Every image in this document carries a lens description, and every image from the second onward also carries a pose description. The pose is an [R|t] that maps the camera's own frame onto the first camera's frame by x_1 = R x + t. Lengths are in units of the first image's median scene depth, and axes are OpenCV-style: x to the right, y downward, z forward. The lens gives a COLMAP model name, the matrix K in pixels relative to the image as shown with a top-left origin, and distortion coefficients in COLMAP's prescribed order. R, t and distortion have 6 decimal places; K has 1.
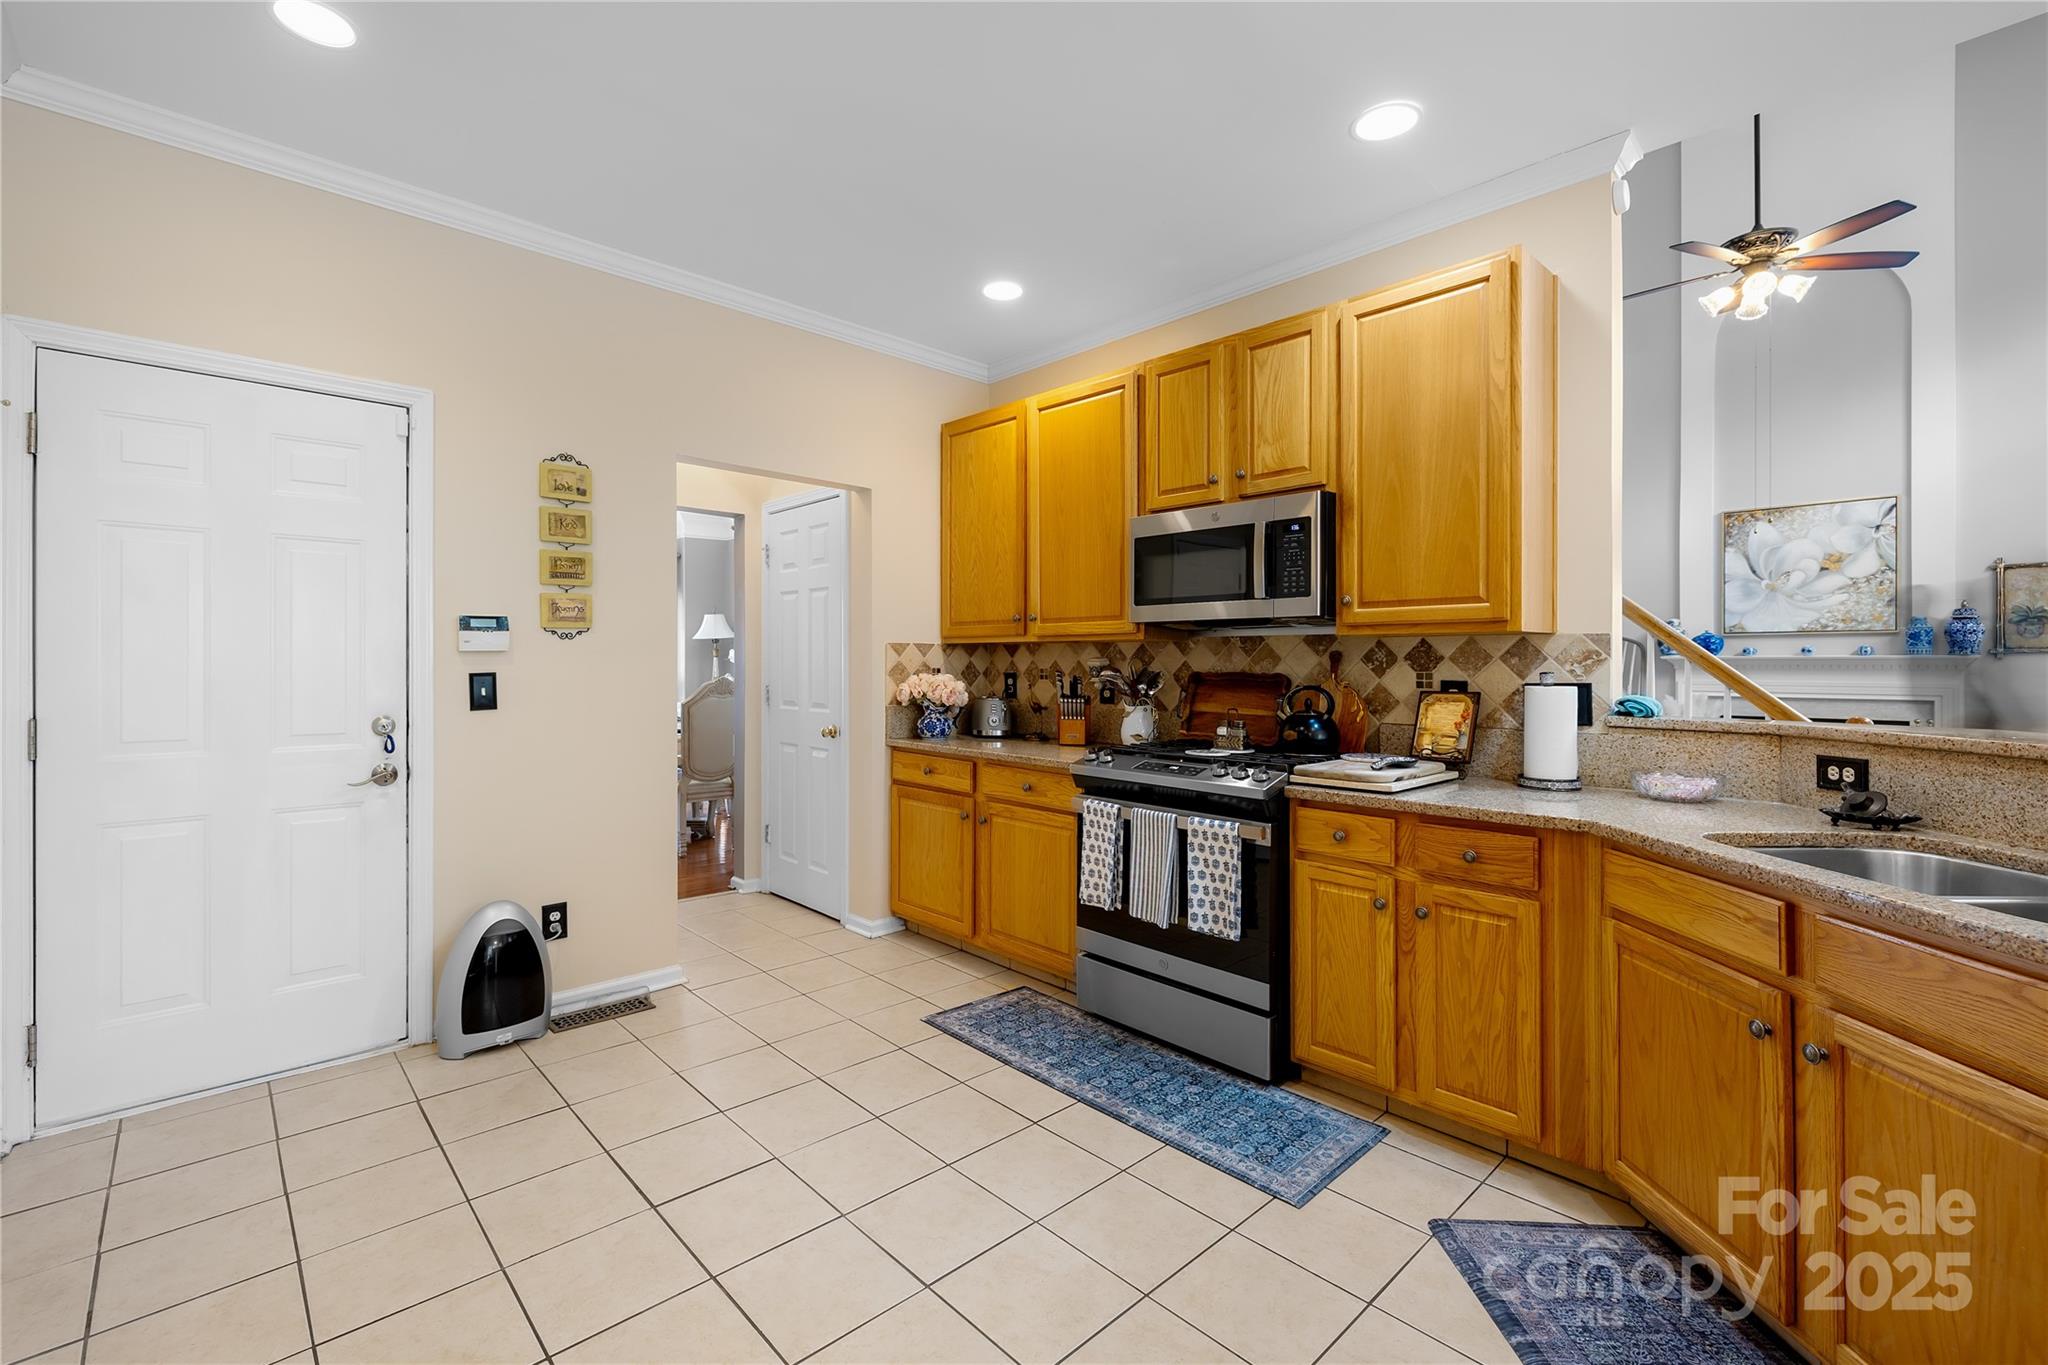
lens RADIAL K [[875.7, 0, 979.6], [0, 875.7, 667.9], [0, 0, 1]] dist [0.002035, -0.001967]
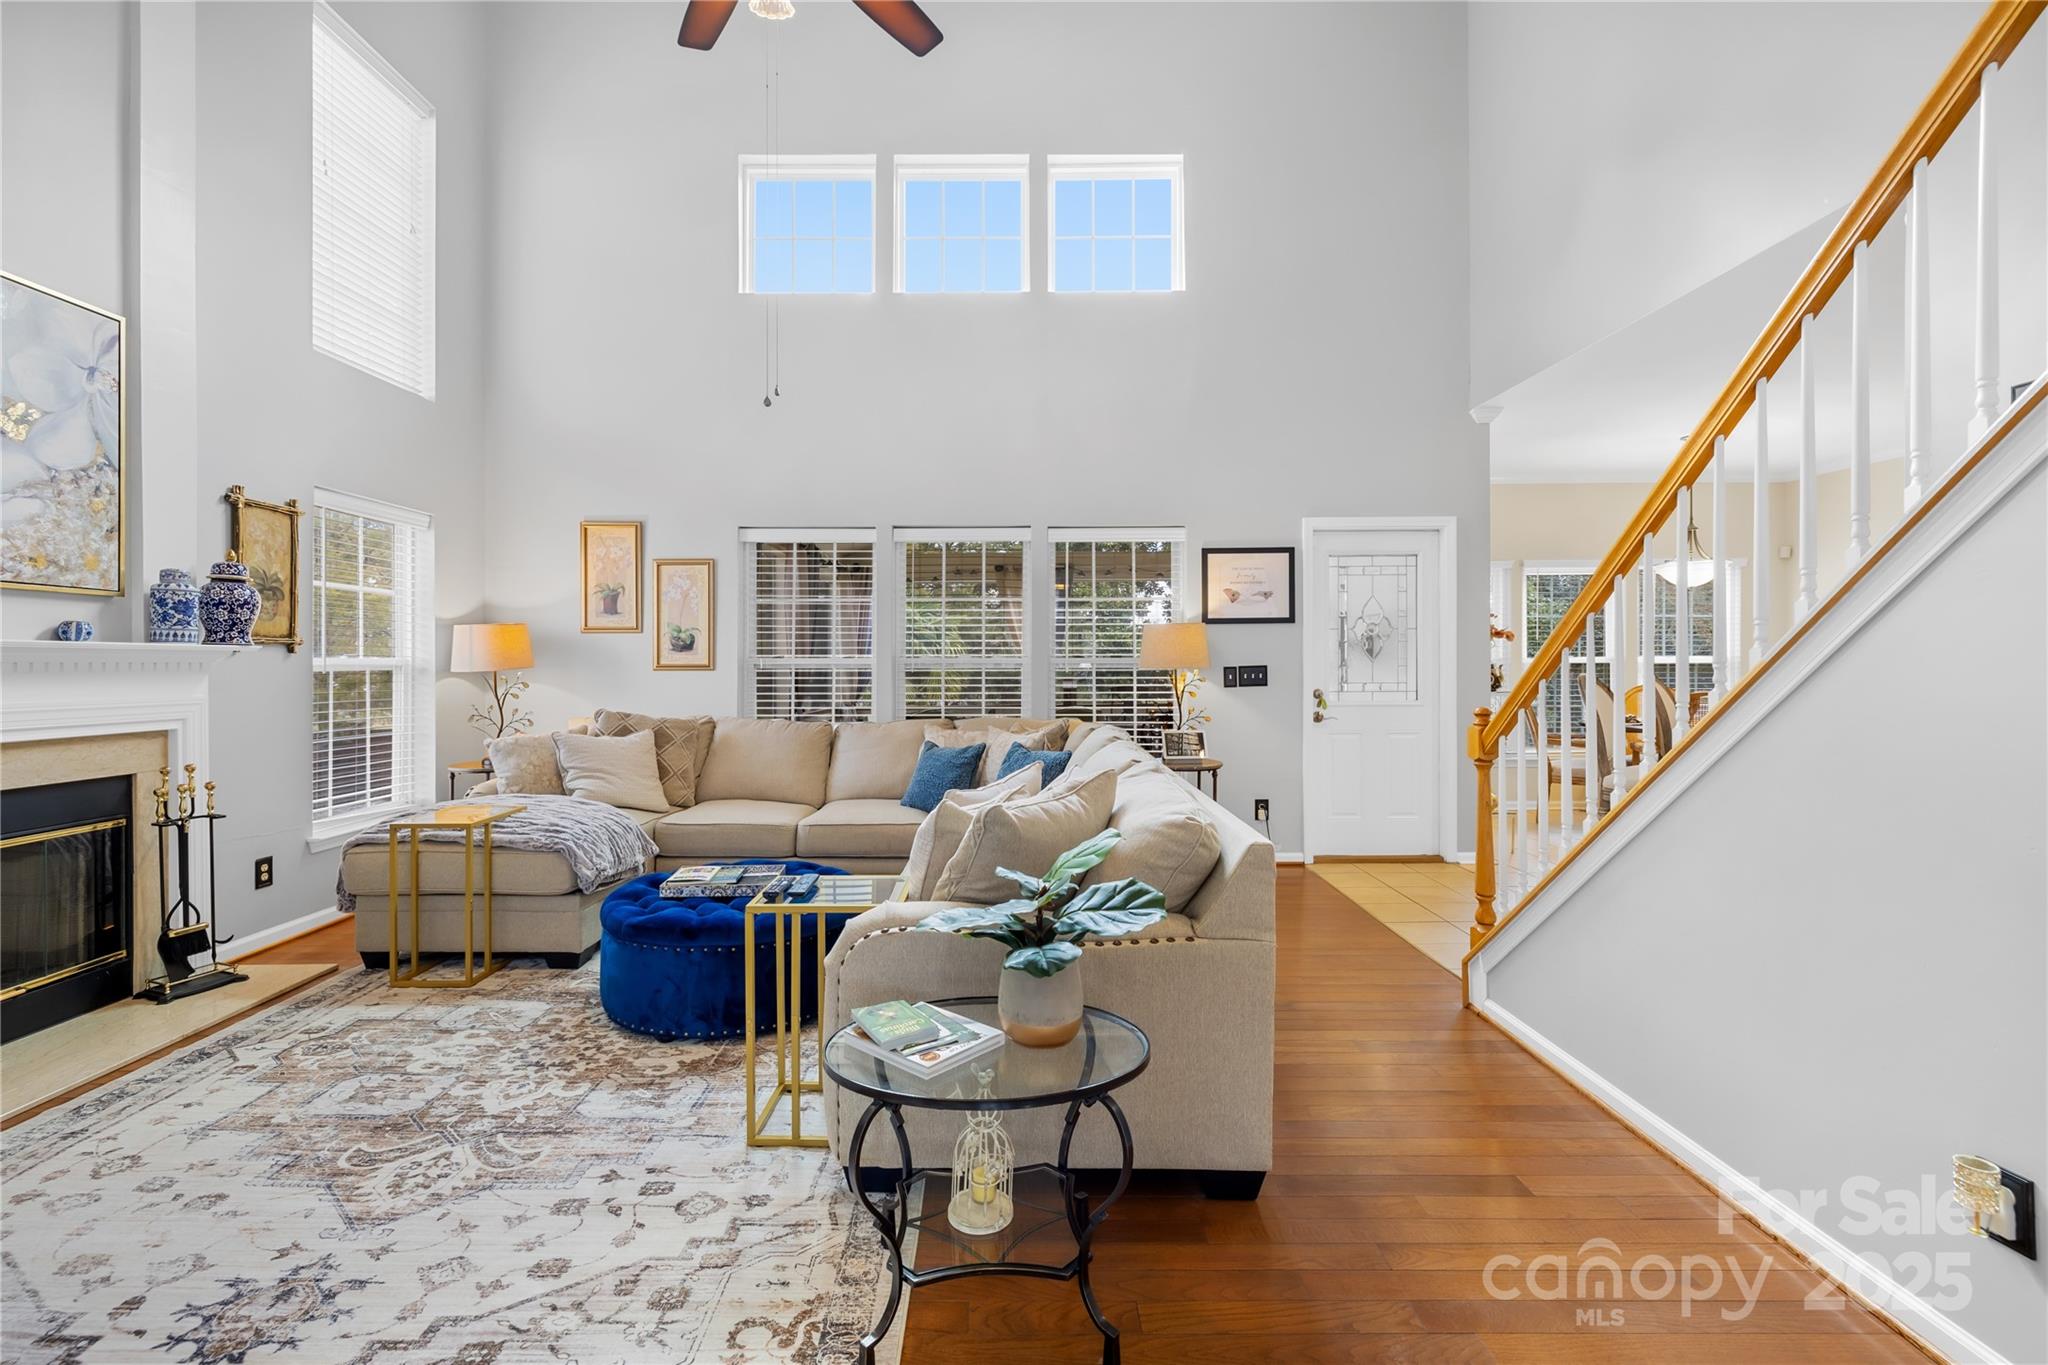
lens RADIAL K [[875.7, 0, 1023.3], [0, 875.7, 658.2], [0, 0, 1]] dist [0.002035, -0.001967]
pose [[-0.742445, 0.007714, 0.669863, 0.326920], [0.006513, 0.999970, -0.004297, -0.000634], [-0.669876, 0.001172, -0.742472, 0.980538]]
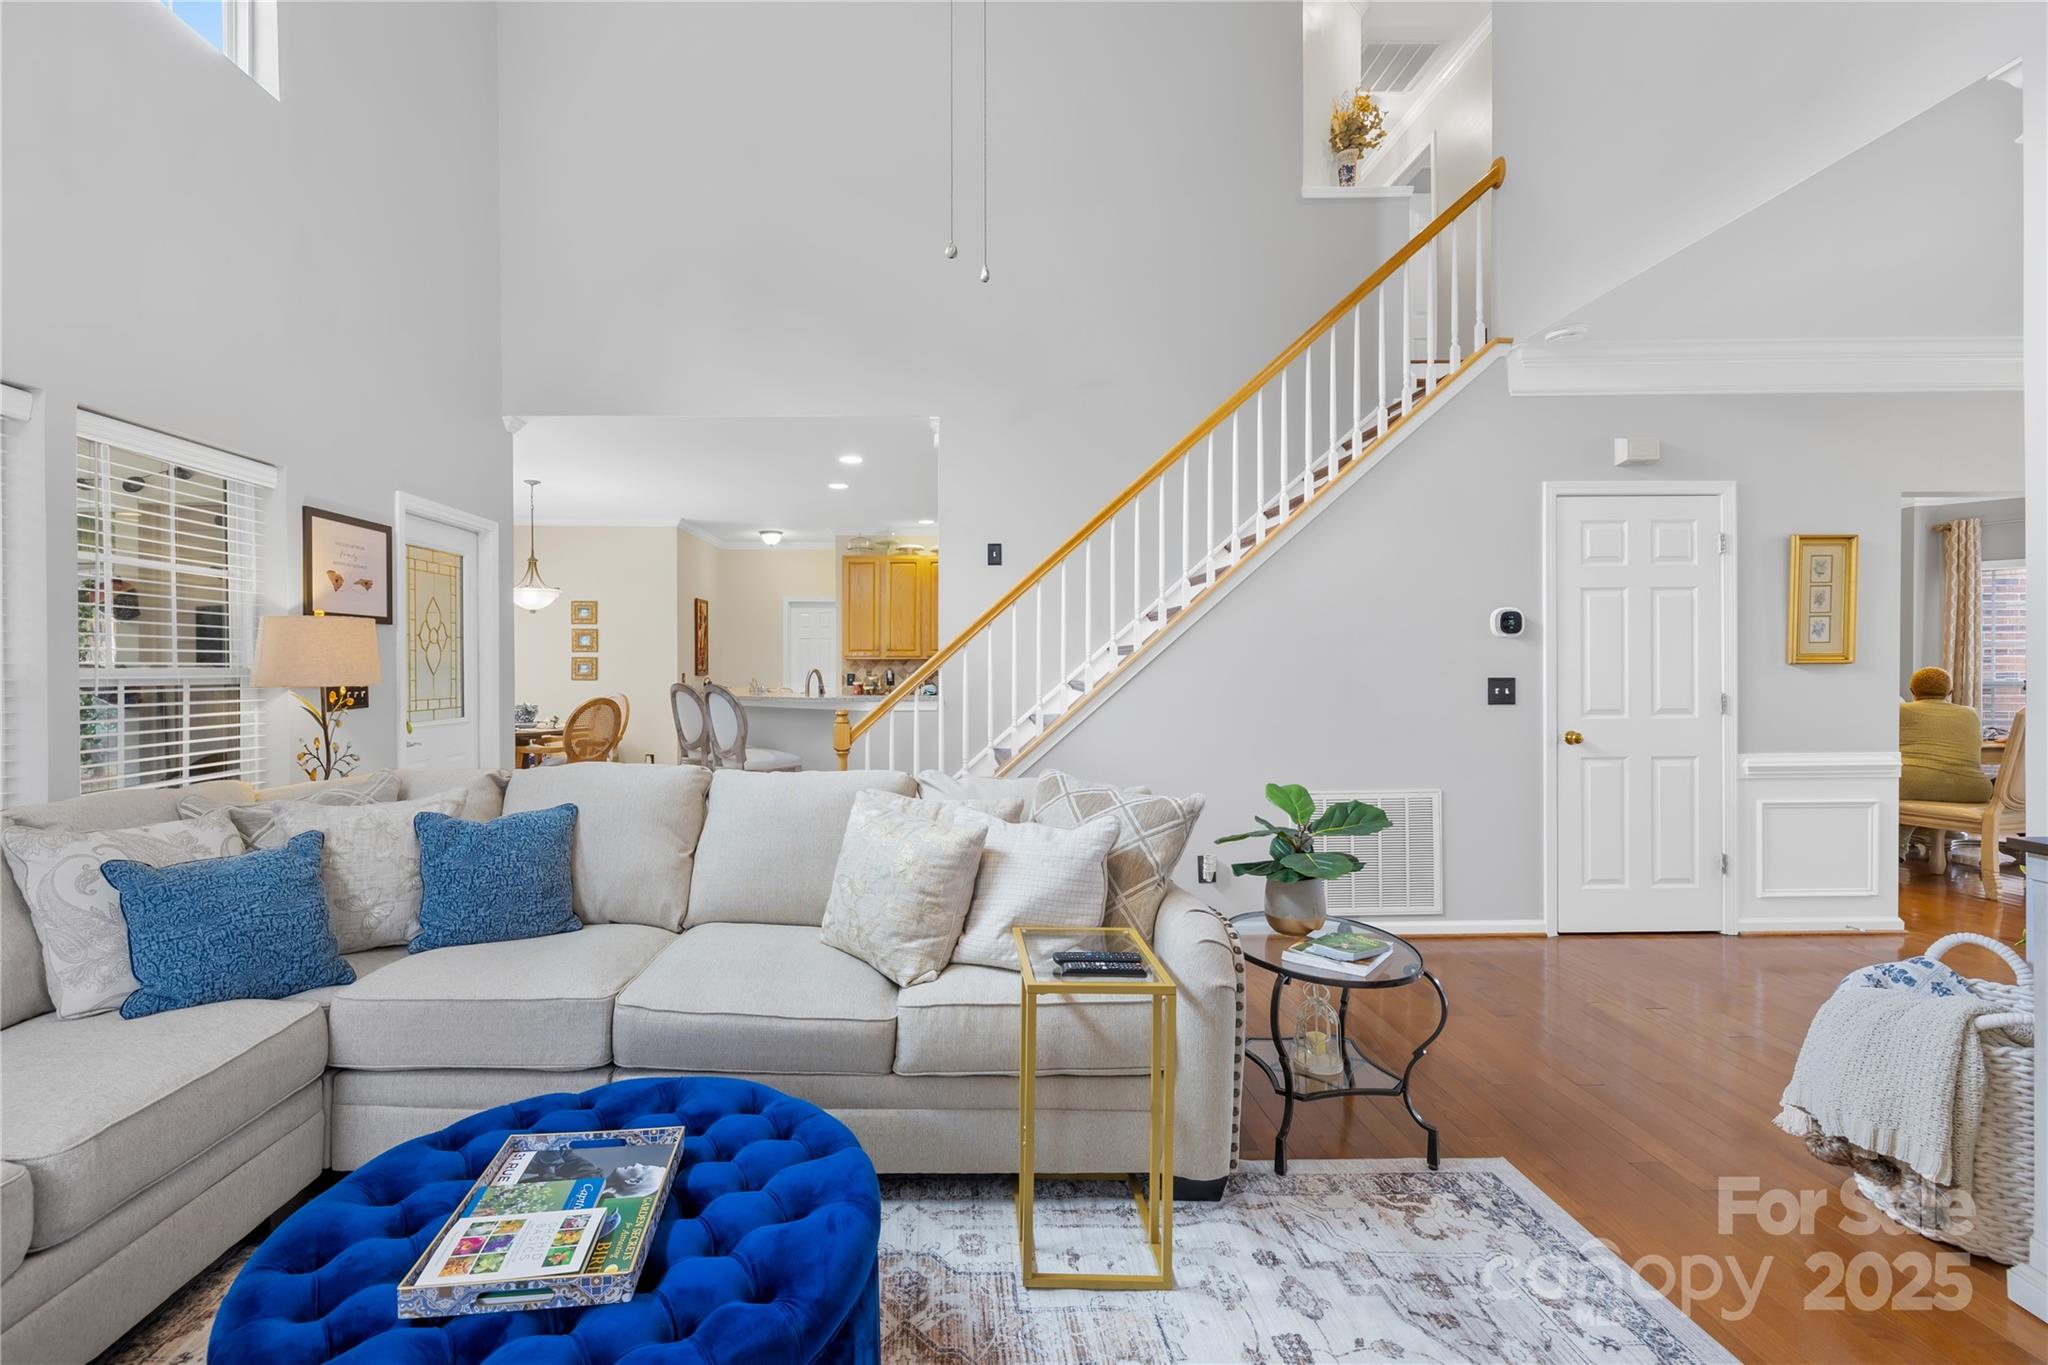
lens RADIAL K [[875.7, 0, 947.2], [0, 875.7, 670.1], [0, 0, 1]] dist [0.002035, -0.001967]
pose [[-0.671110, 0.004309, -0.741345, 0.883498], [0.001880, 0.999990, 0.004110, -0.004432], [0.741356, 0.001364, -0.671111, 0.928276]]
